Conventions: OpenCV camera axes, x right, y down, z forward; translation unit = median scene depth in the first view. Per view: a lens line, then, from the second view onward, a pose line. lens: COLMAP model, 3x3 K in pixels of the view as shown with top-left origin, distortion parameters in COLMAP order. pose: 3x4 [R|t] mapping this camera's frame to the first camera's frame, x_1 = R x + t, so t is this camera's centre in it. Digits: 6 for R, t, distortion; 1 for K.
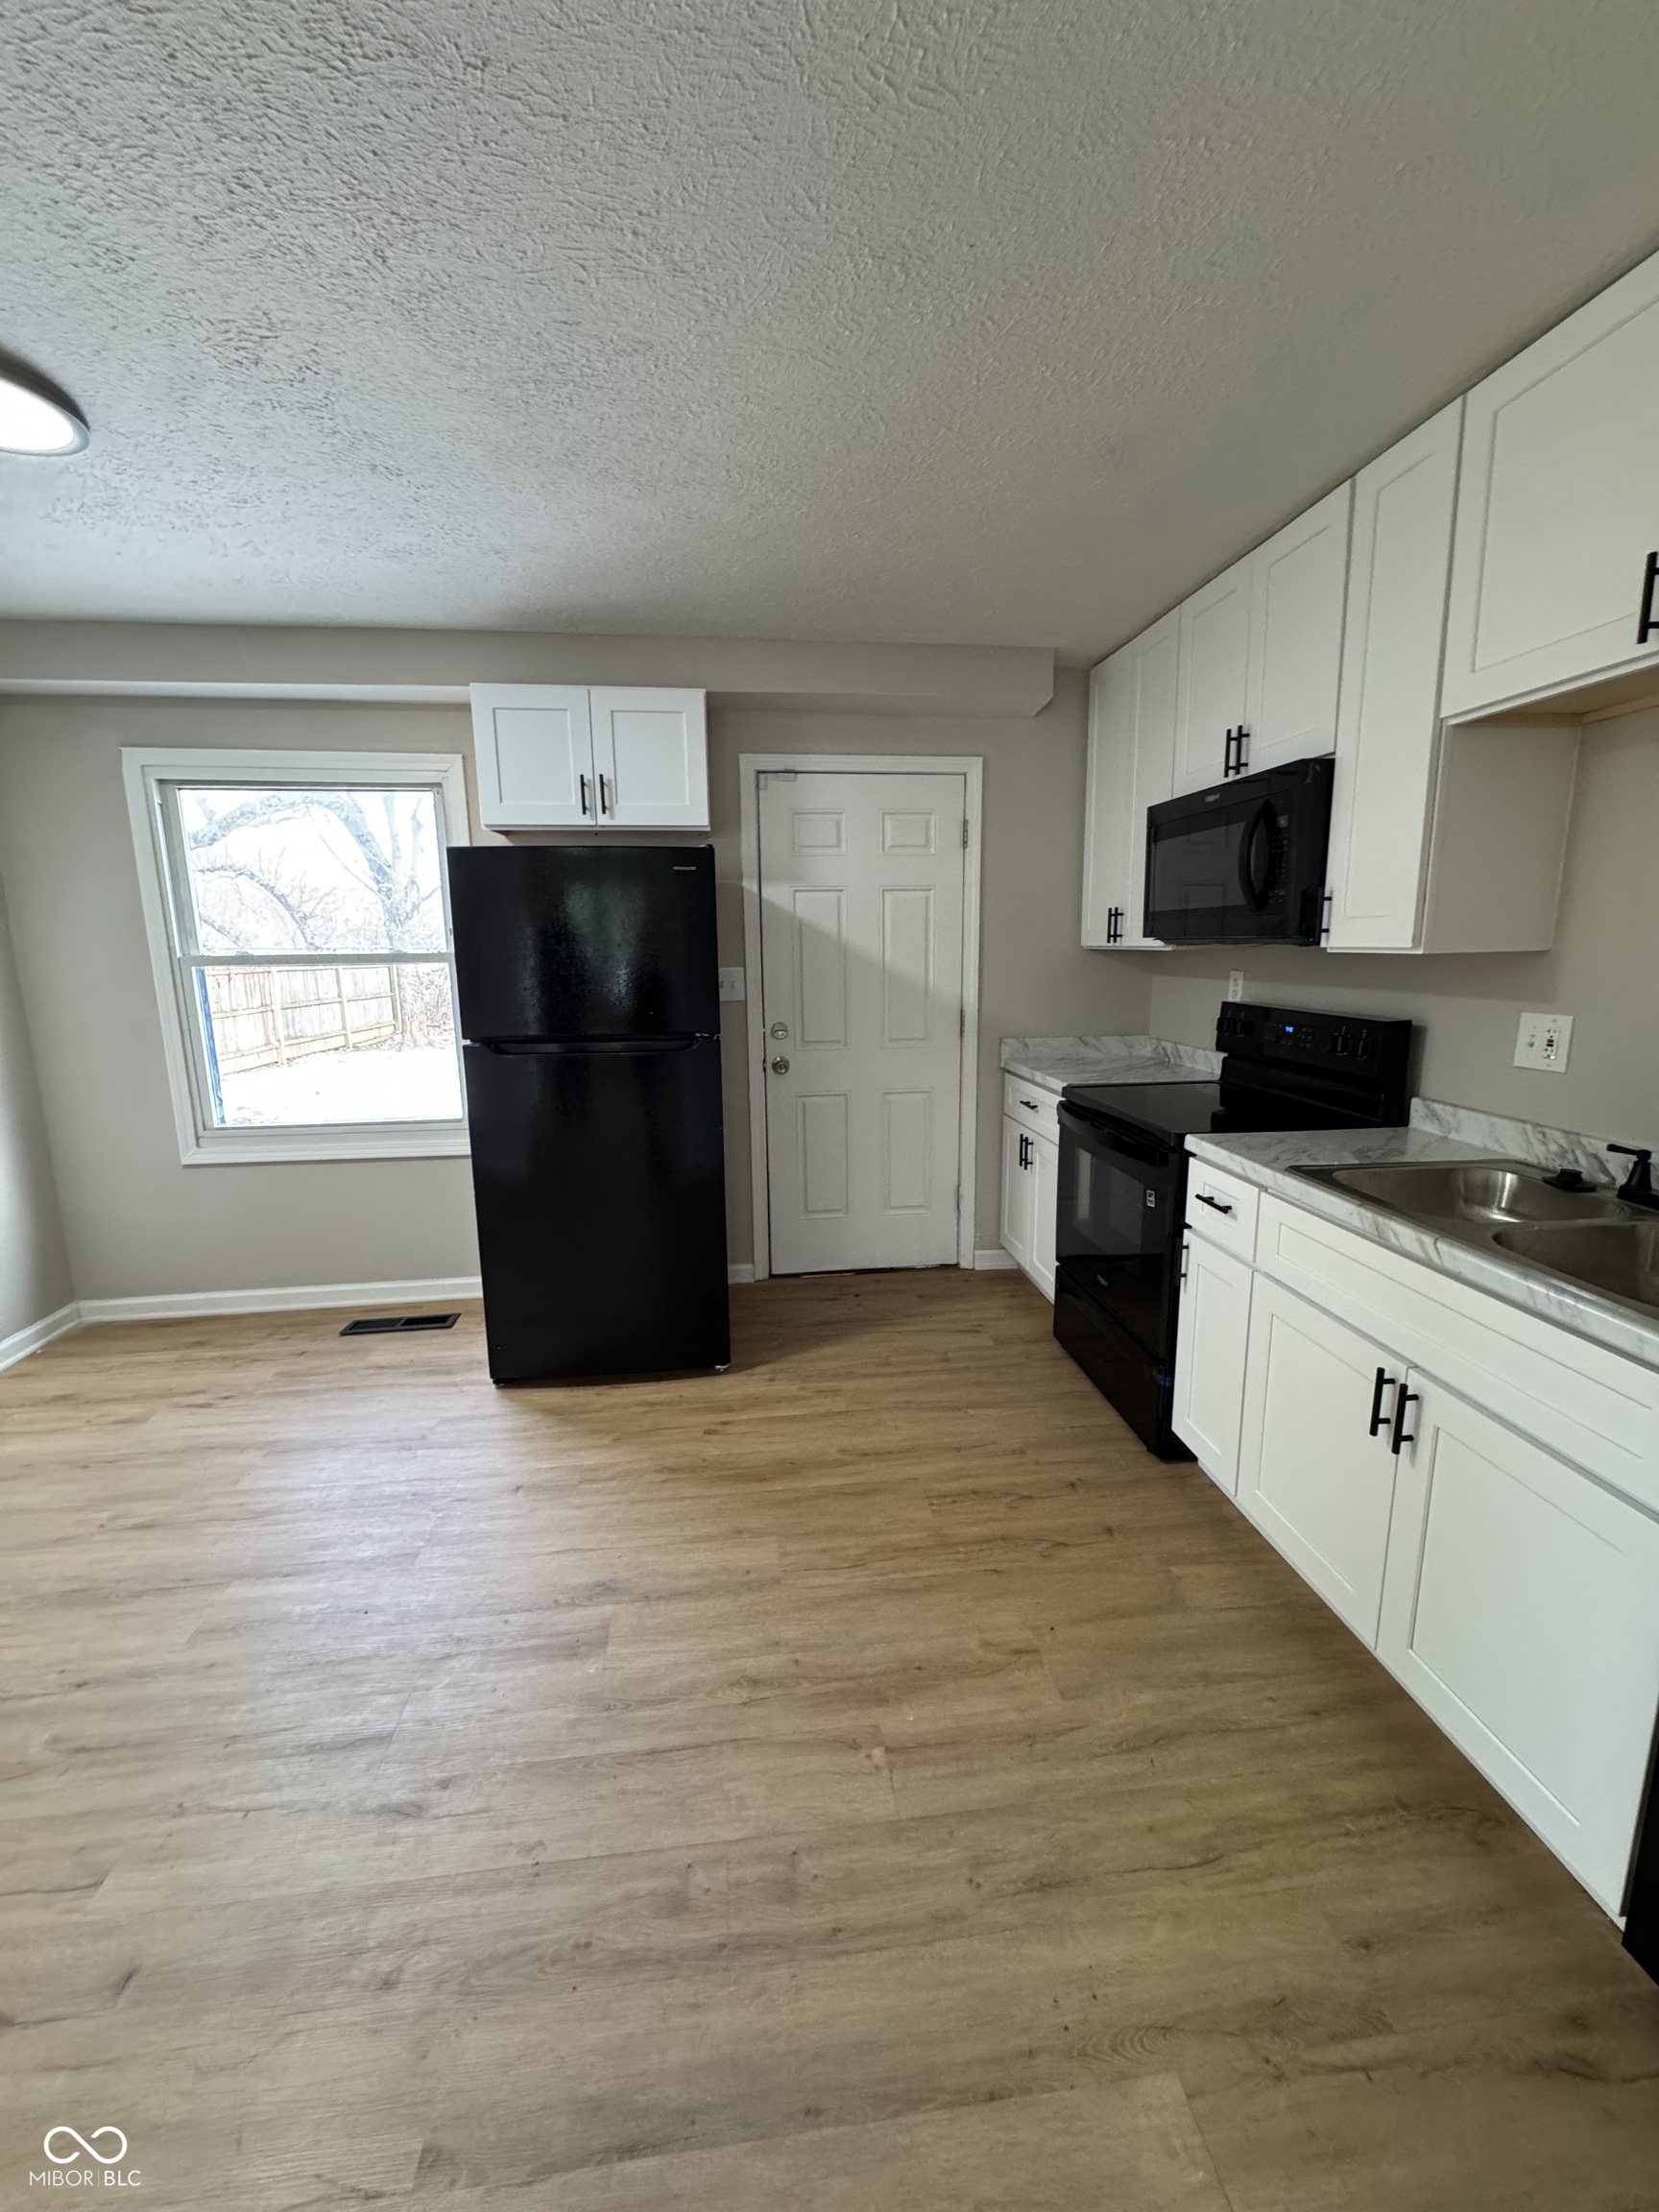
lens RADIAL K [[881.8, 0, 831.3], [0, 881.8, 1106.8], [0, 0, 1]] dist [-0.004501, 0.000398]
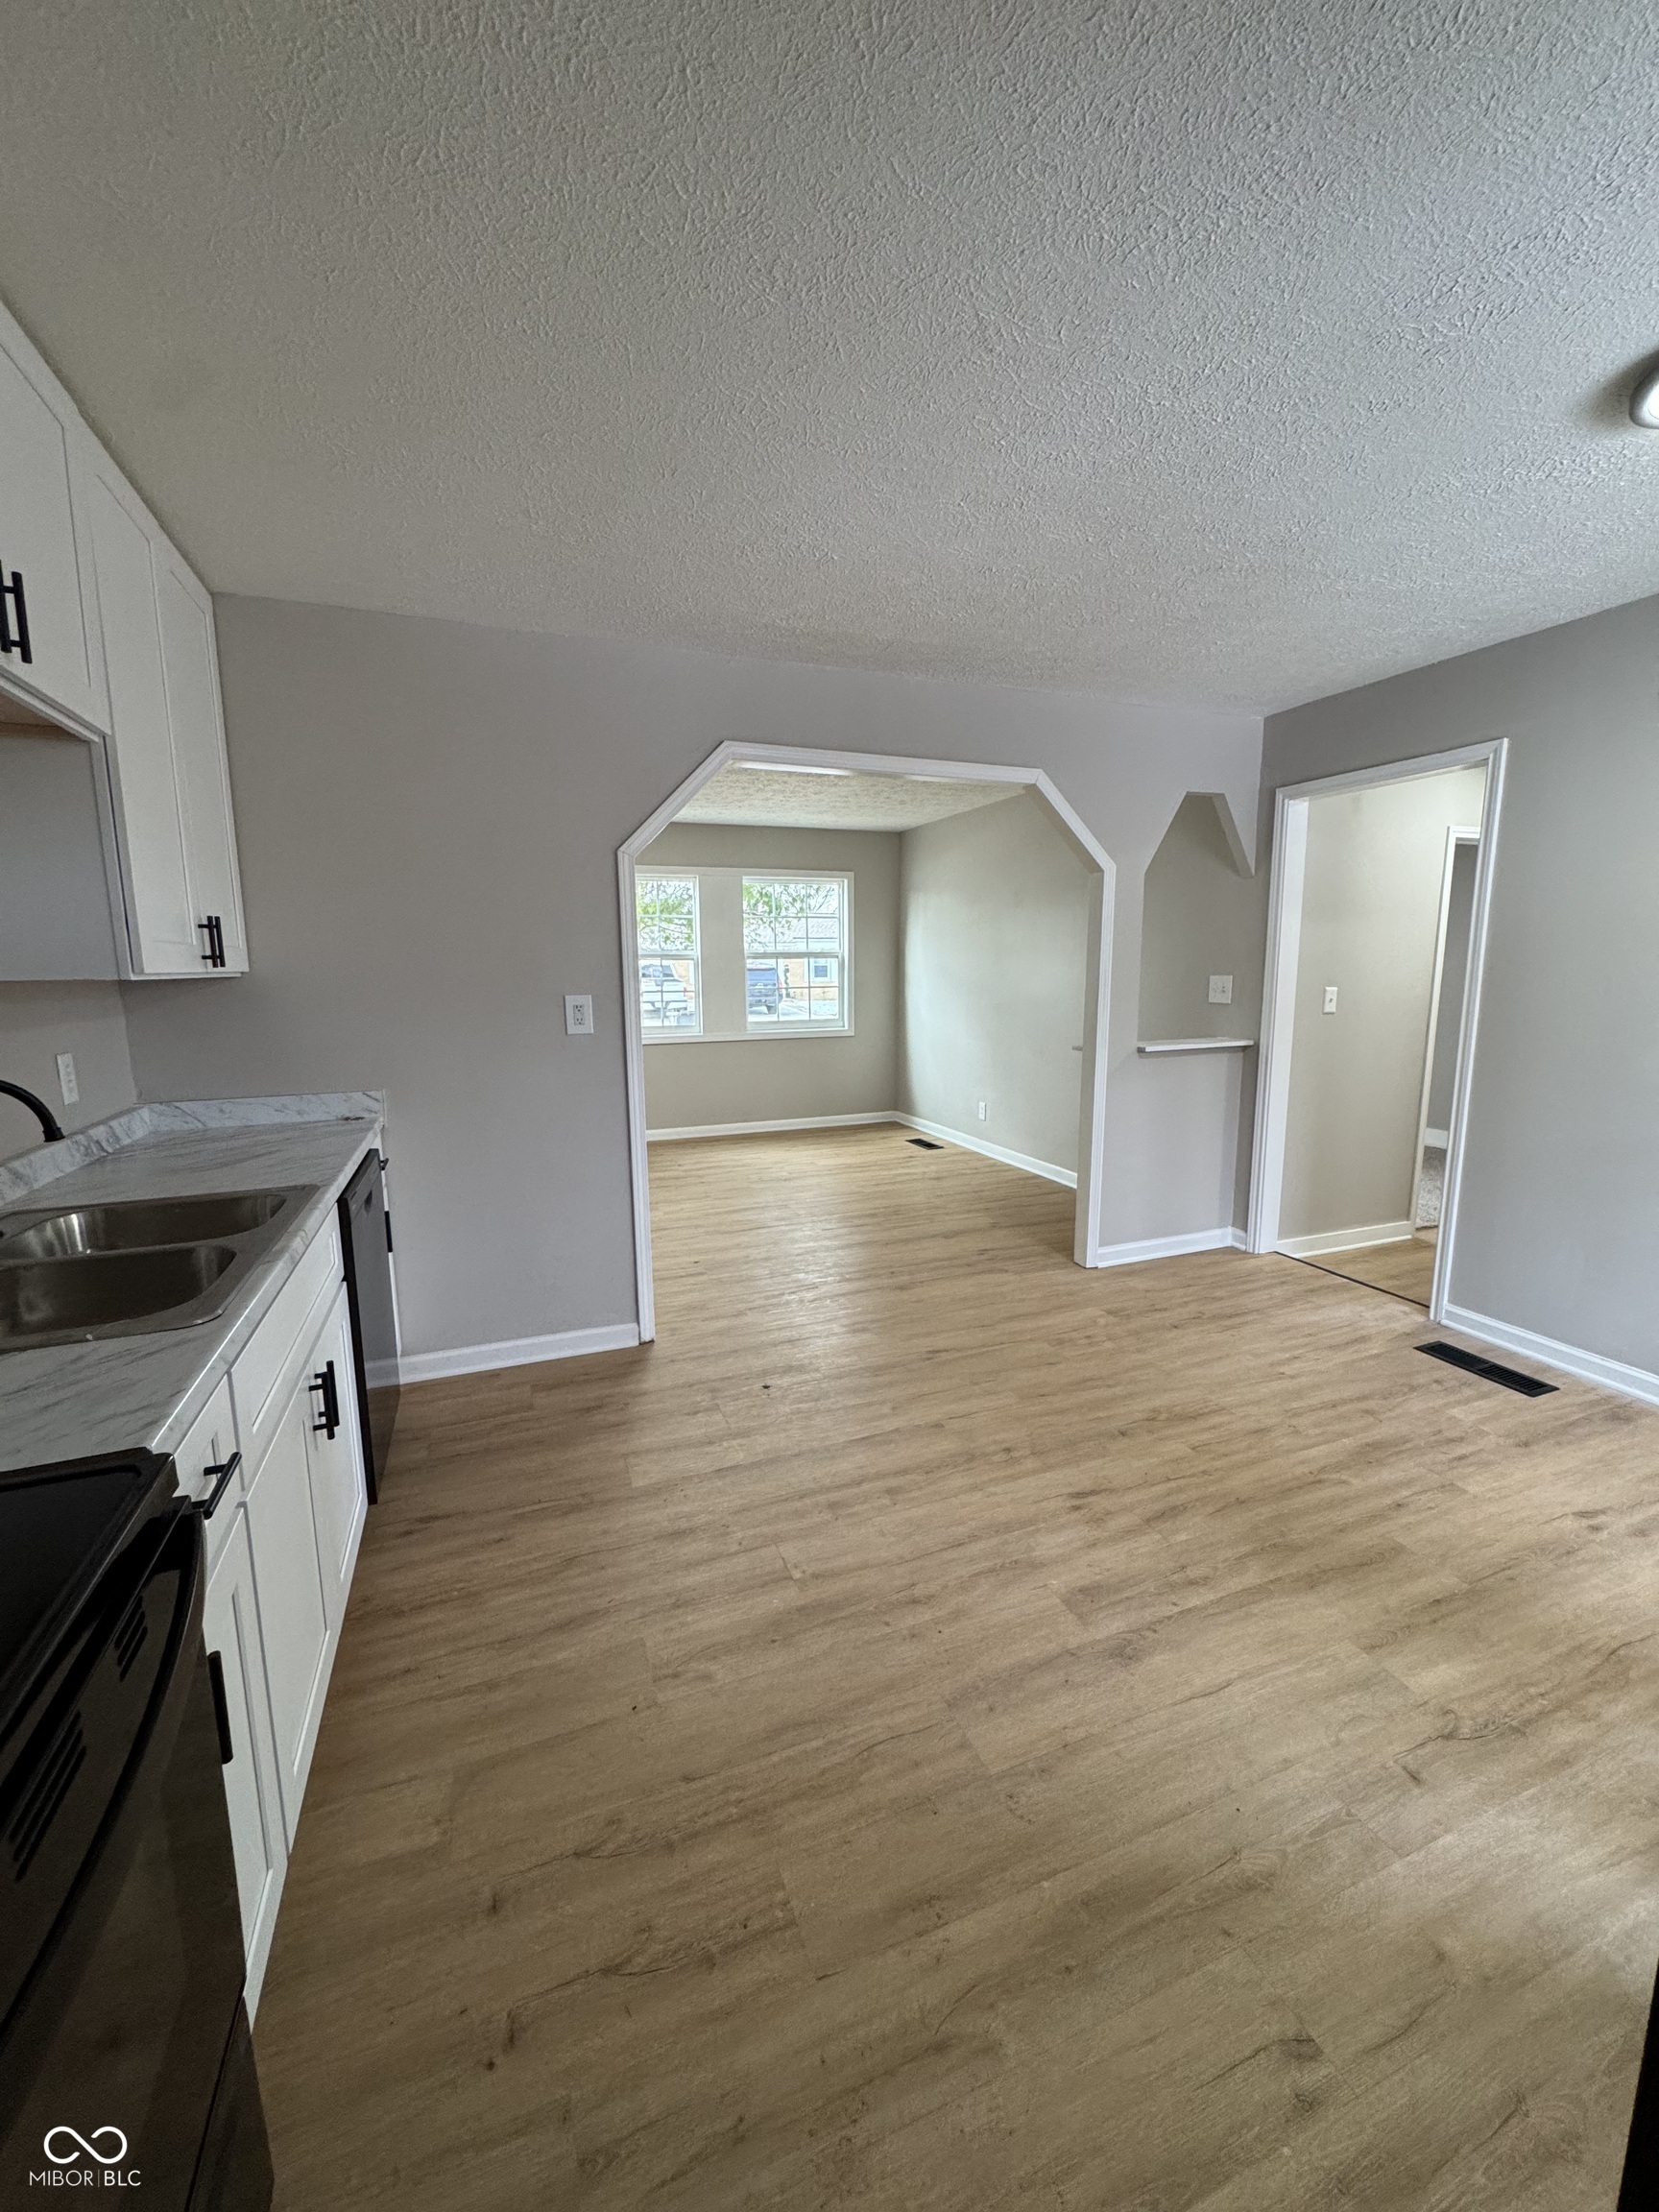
lens RADIAL K [[881.8, 0, 828.1], [0, 881.8, 1103.0], [0, 0, 1]] dist [-0.004501, 0.000398]
pose [[-0.968579, 0.060824, -0.241154, 0.145216], [-0.023244, 0.943251, 0.331266, -0.185288], [0.247618, 0.326462, -0.912199, 1.020513]]
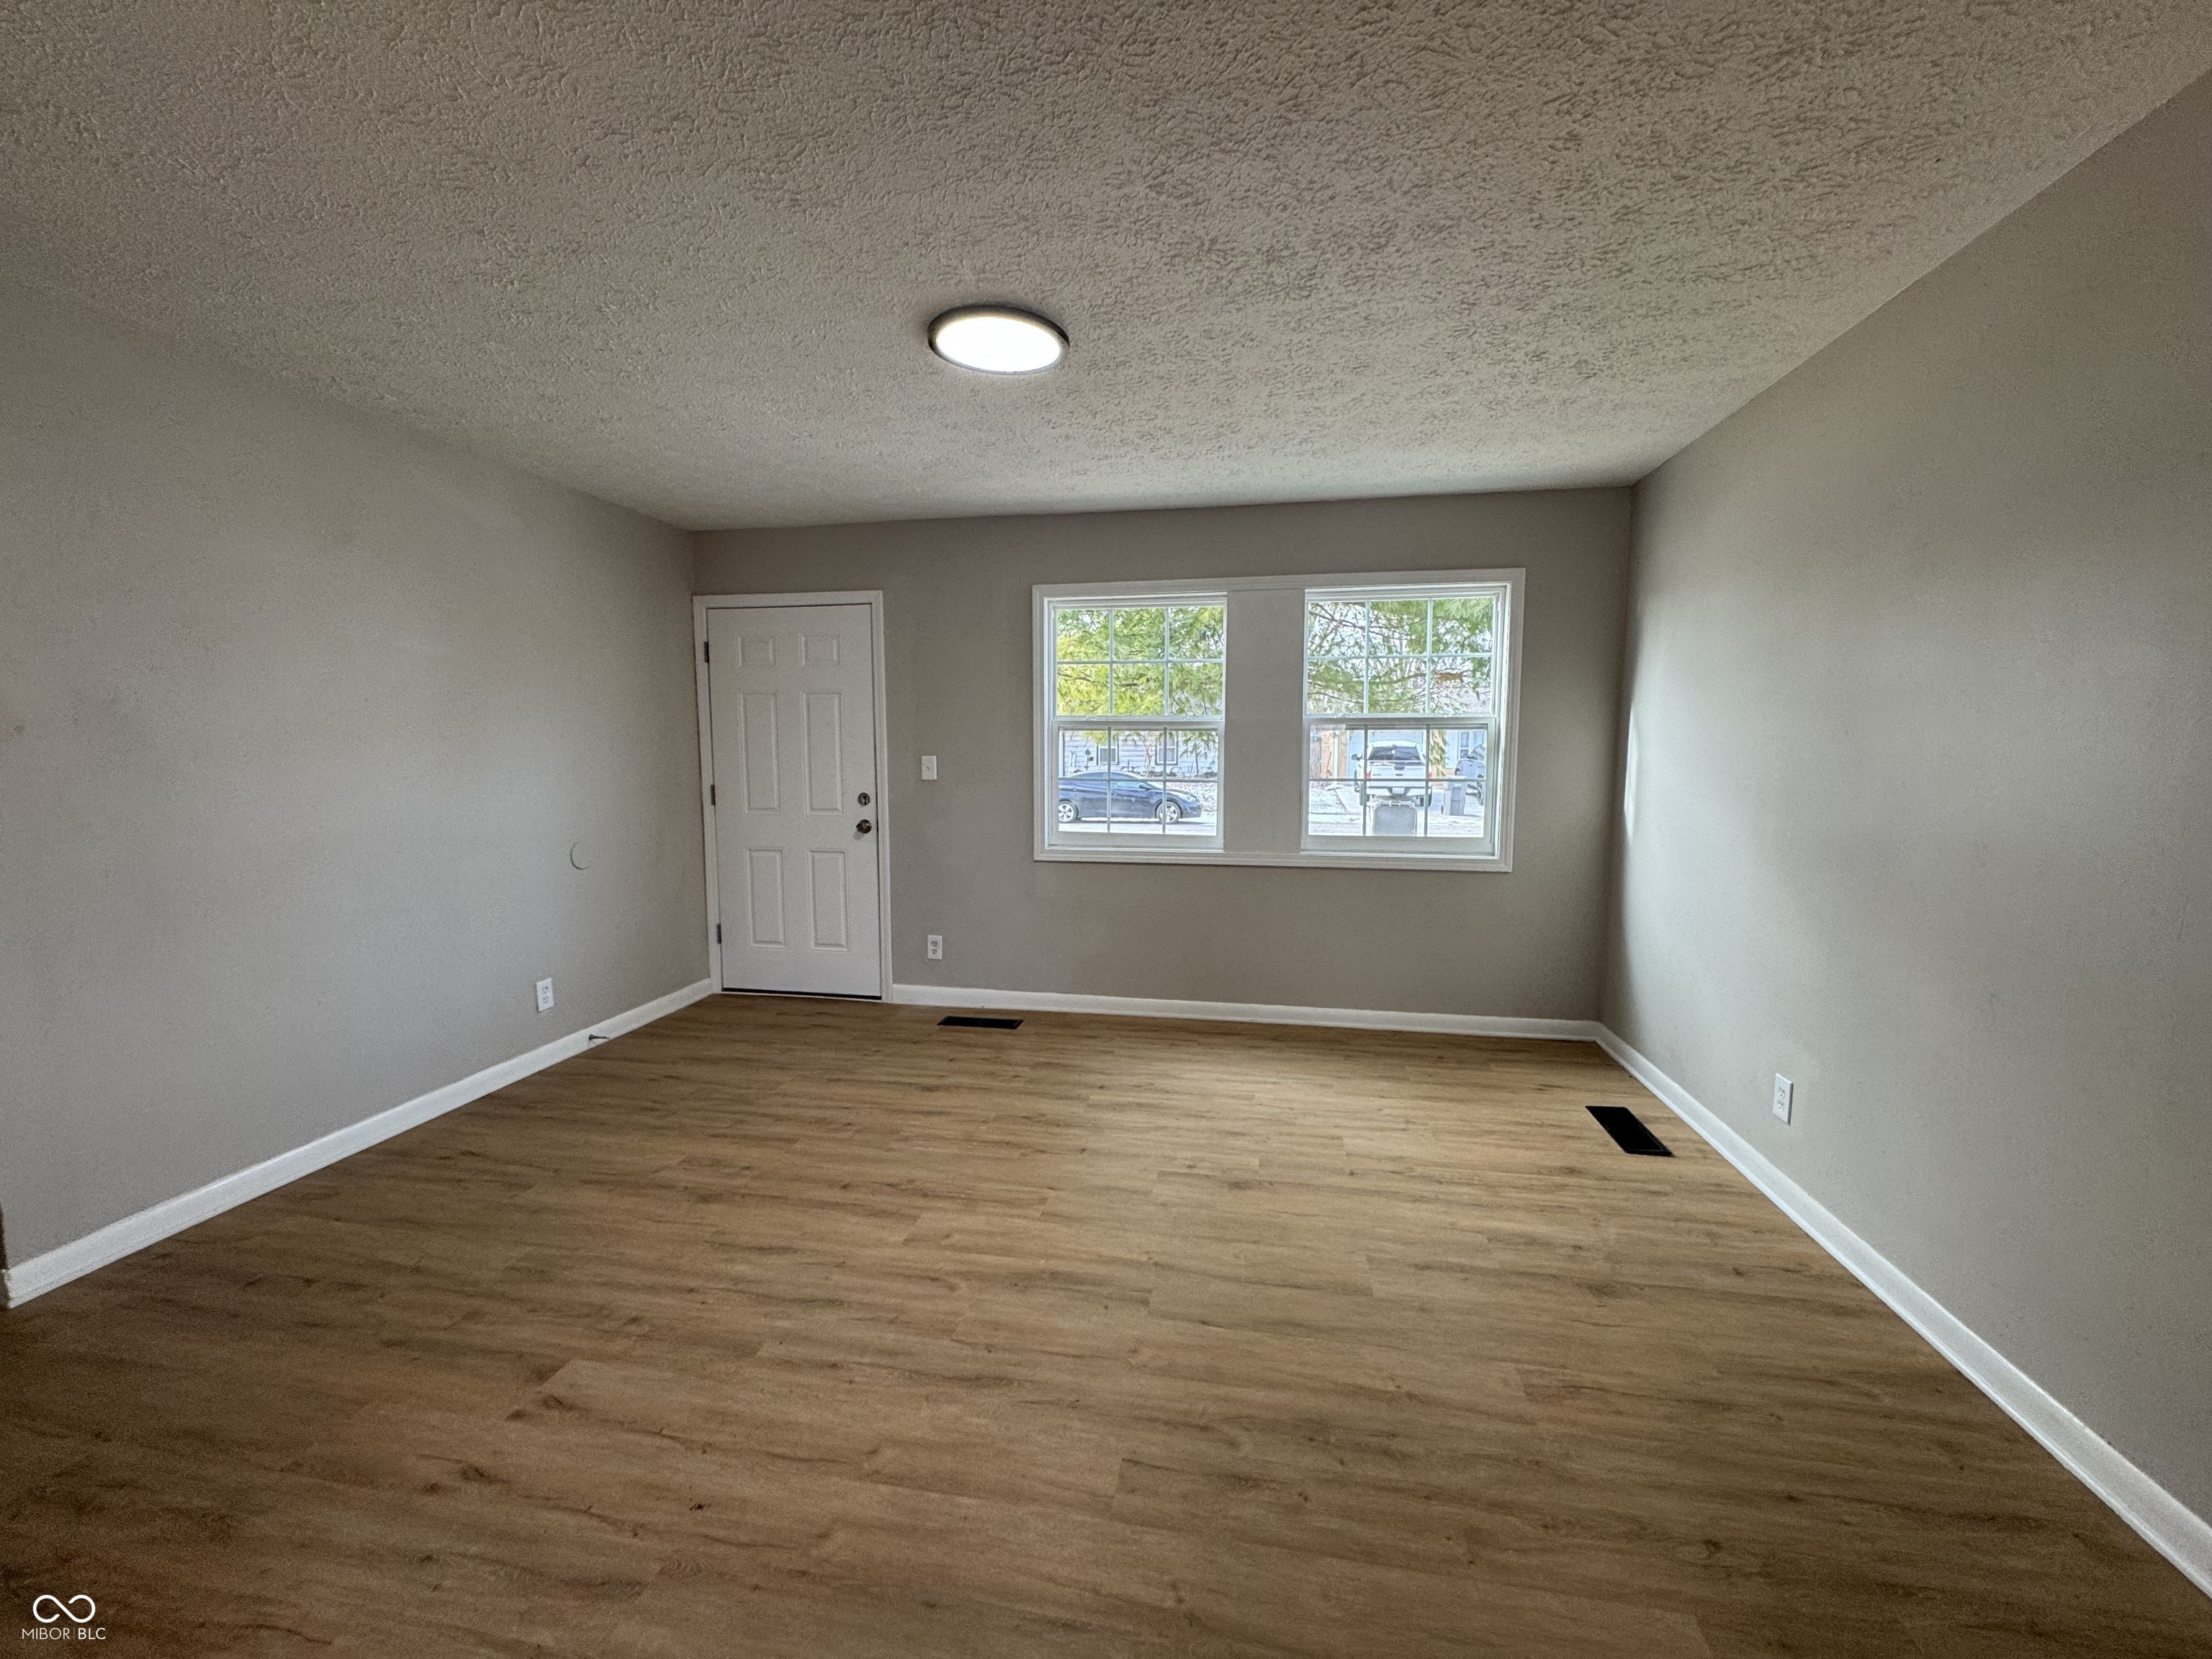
lens RADIAL K [[881.8, 0, 1098.2], [0, 881.8, 828.5], [0, 0, 1]] dist [-0.004501, 0.000398]
pose [[-0.954118, -0.016694, 0.298965, -0.345563], [0.064367, 0.963667, 0.259233, 0.010427], [-0.292431, 0.266583, -0.918378, 0.086149]]
